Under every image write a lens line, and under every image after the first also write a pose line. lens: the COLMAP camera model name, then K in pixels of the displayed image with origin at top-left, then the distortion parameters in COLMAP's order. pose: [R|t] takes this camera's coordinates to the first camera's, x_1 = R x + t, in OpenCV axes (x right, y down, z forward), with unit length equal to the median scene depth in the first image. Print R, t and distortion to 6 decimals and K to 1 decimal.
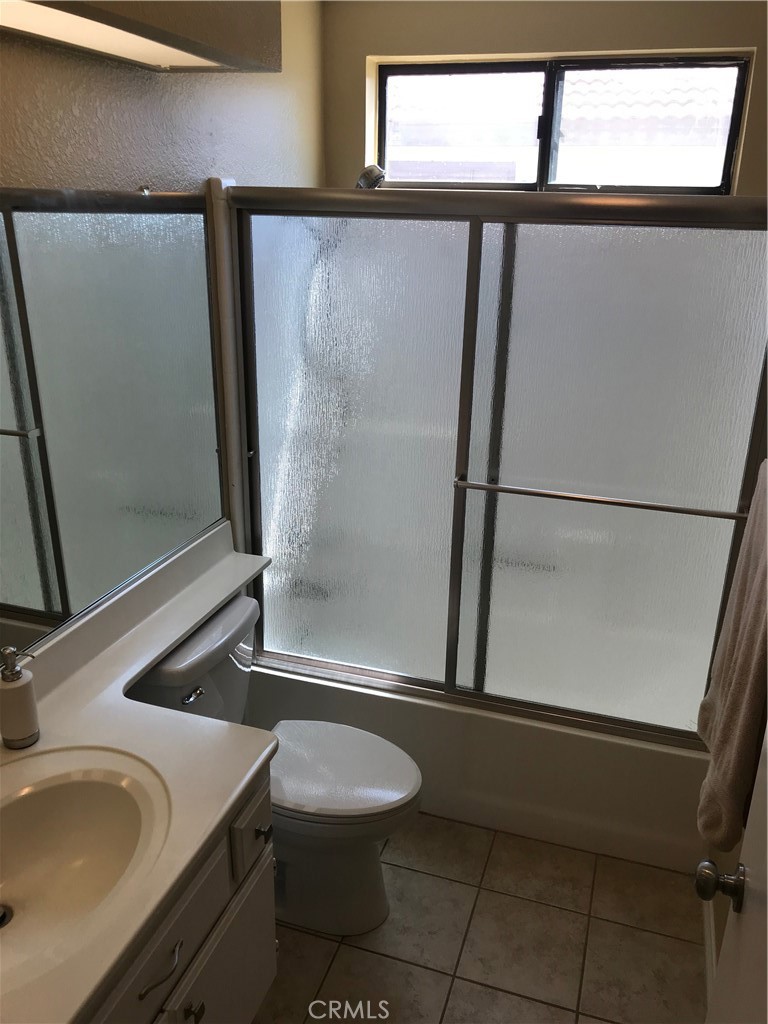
lens RADIAL K [[854.5, 0, 384.0], [0, 854.5, 512.0], [0, 0, 1]] dist [0.055810, -0.055802]
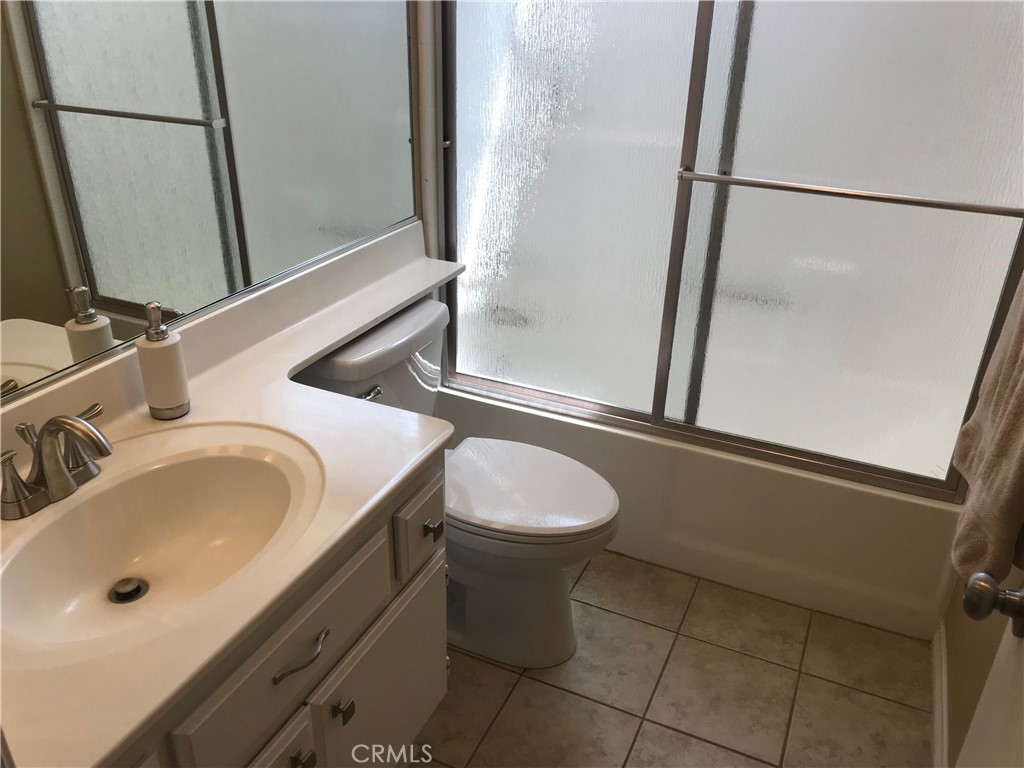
lens RADIAL K [[854.5, 0, 512.0], [0, 854.5, 379.4], [0, 0, 1]] dist [0.055810, -0.055802]
pose [[0.993662, 0.053403, -0.098915, 0.012834], [-0.043786, 0.994324, 0.096968, 0.088705], [0.103532, -0.092022, 0.990360, 0.106132]]
